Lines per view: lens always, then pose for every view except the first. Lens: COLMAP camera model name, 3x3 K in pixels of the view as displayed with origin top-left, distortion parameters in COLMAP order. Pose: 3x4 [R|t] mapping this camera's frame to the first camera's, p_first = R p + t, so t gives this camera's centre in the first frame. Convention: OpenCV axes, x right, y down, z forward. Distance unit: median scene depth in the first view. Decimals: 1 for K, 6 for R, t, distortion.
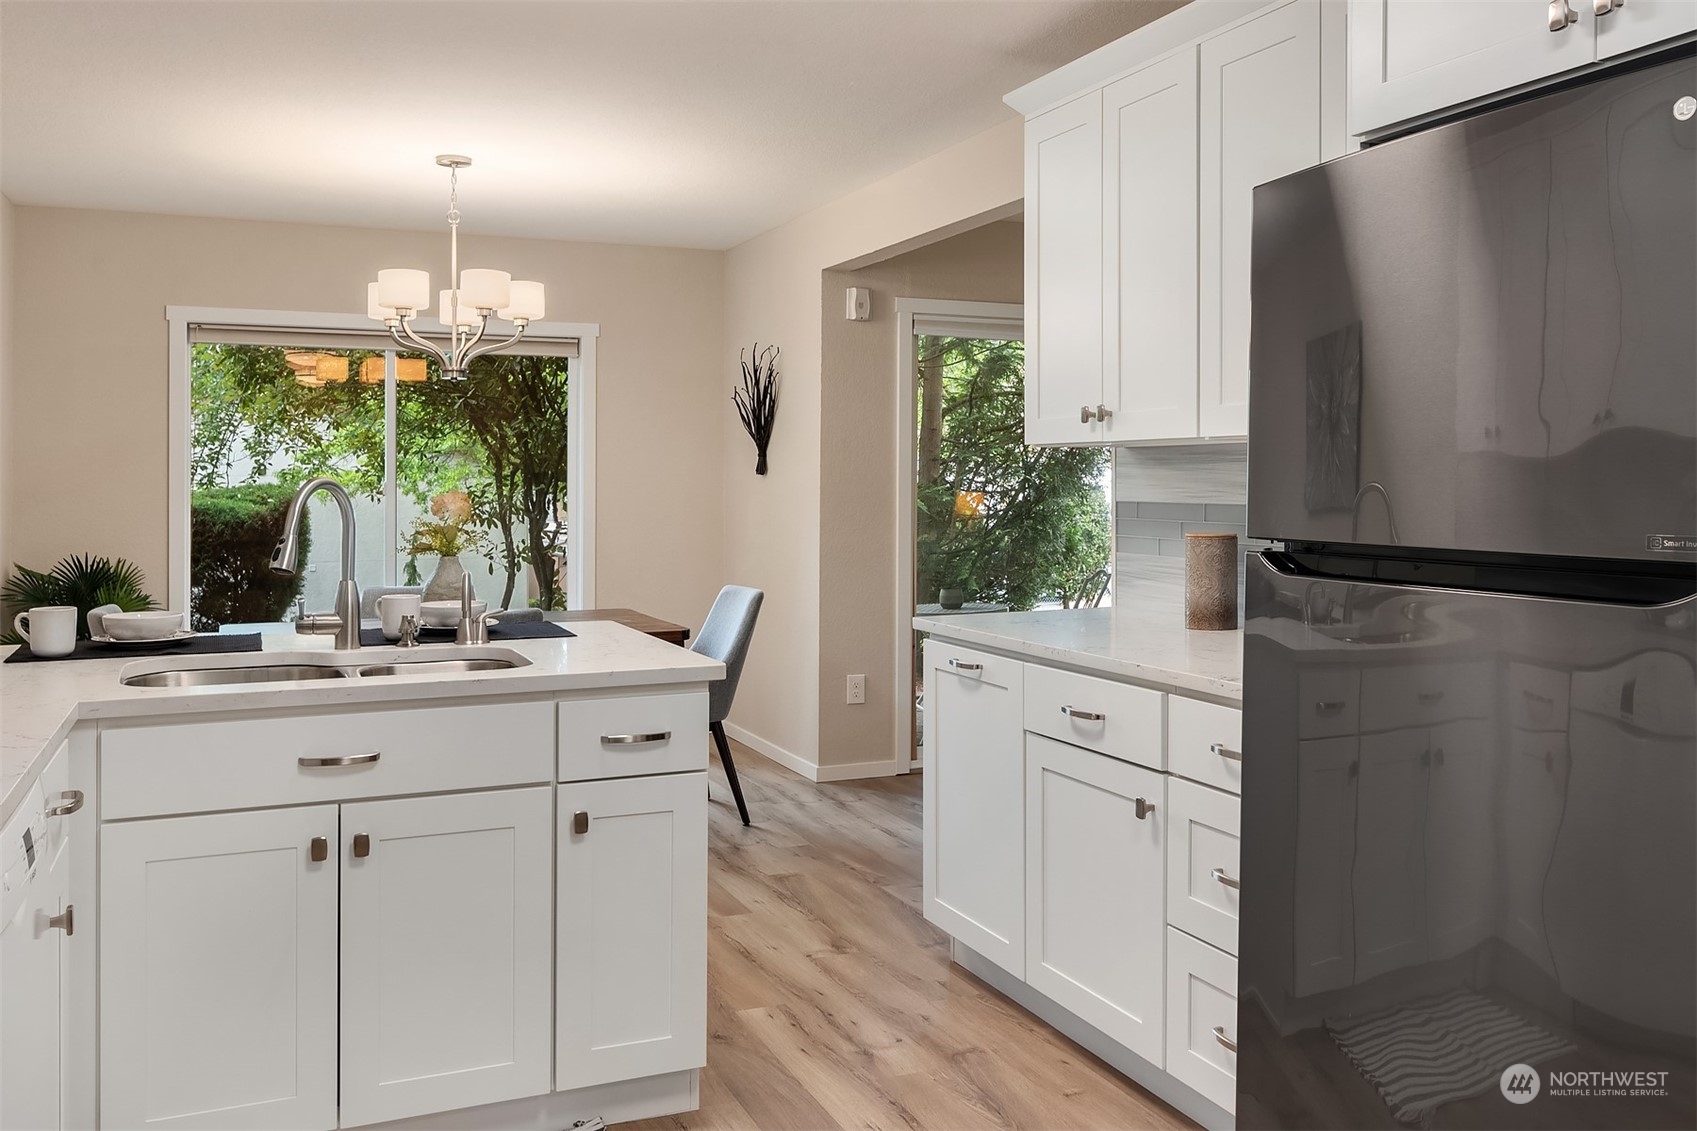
lens RADIAL K [[1440.8, 0, 874.4], [0, 1440.8, 495.0], [0, 0, 1]] dist [0.004053, 0.000728]
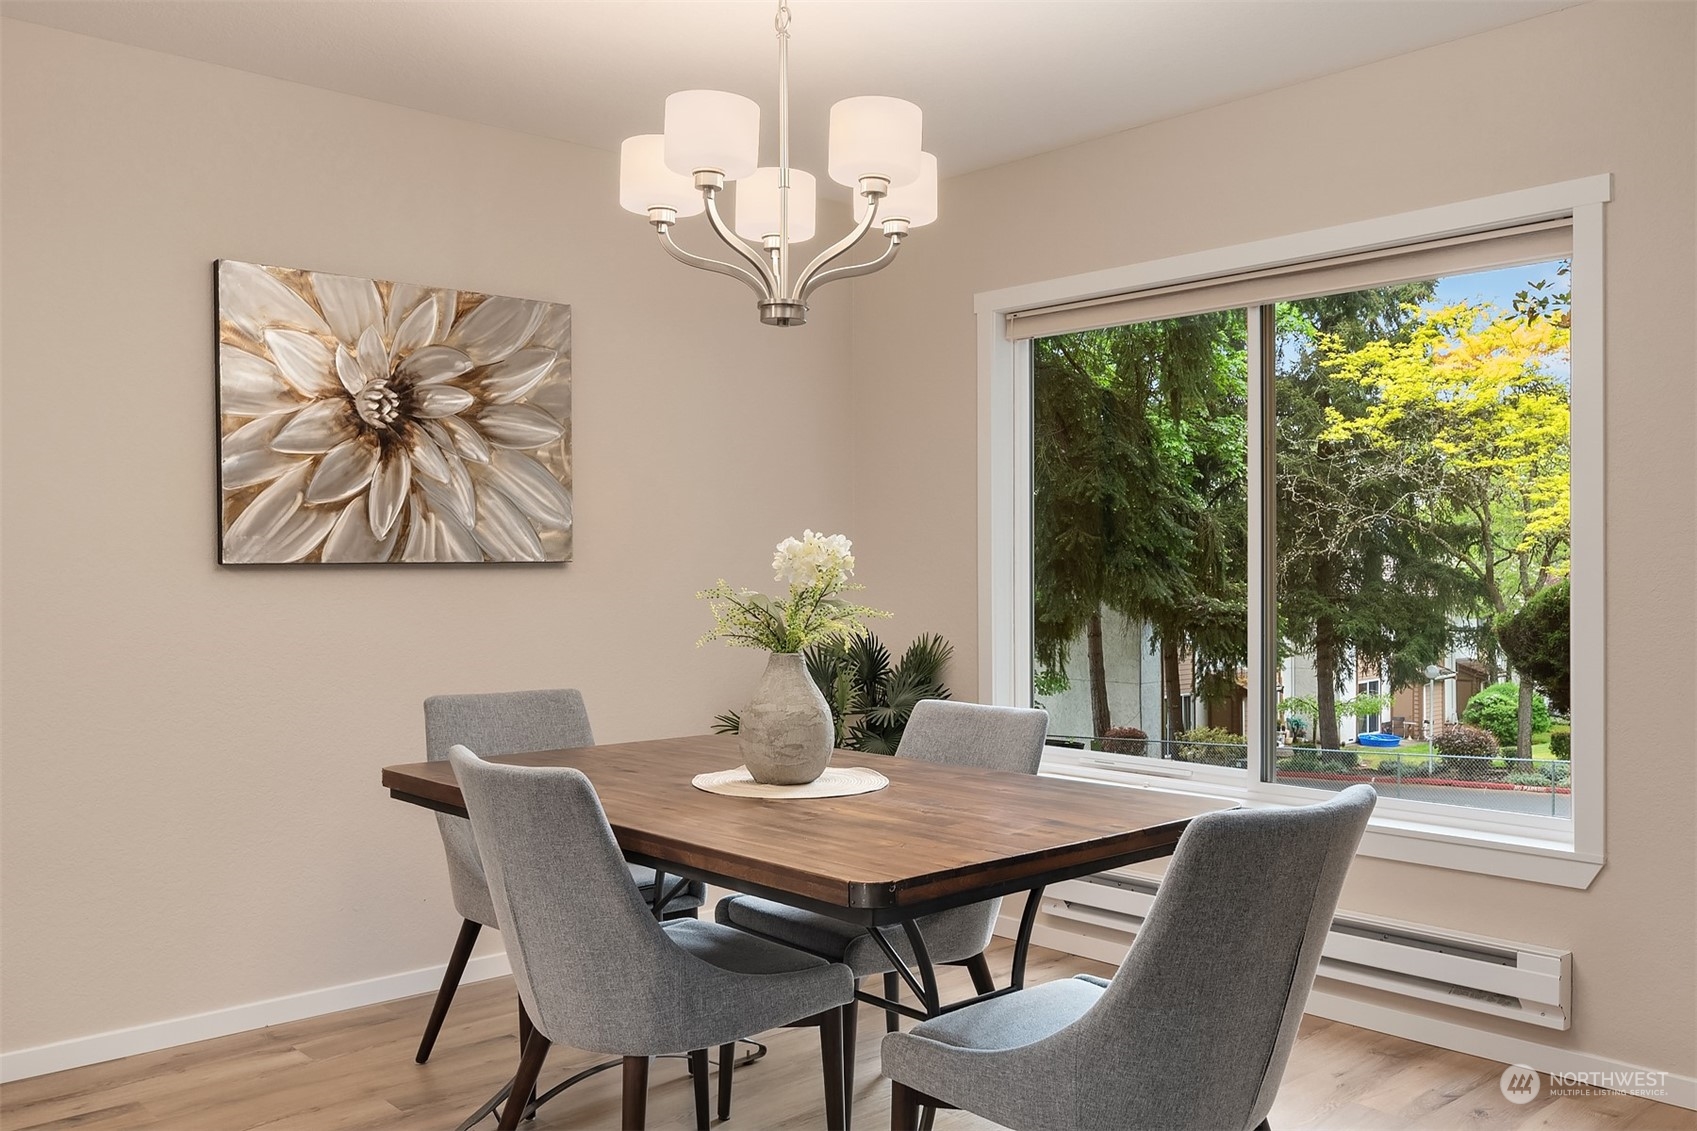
lens RADIAL K [[1467.2, 0, 848.5], [0, 1467.2, 565.5], [0, 0, 1]] dist [-0.001077, -0.009465]
pose [[0.305769, -0.003117, -0.952101, 0.237856], [-0.004224, 0.999980, -0.004630, 0.012743], [0.952096, 0.005438, 0.305750, 0.869807]]
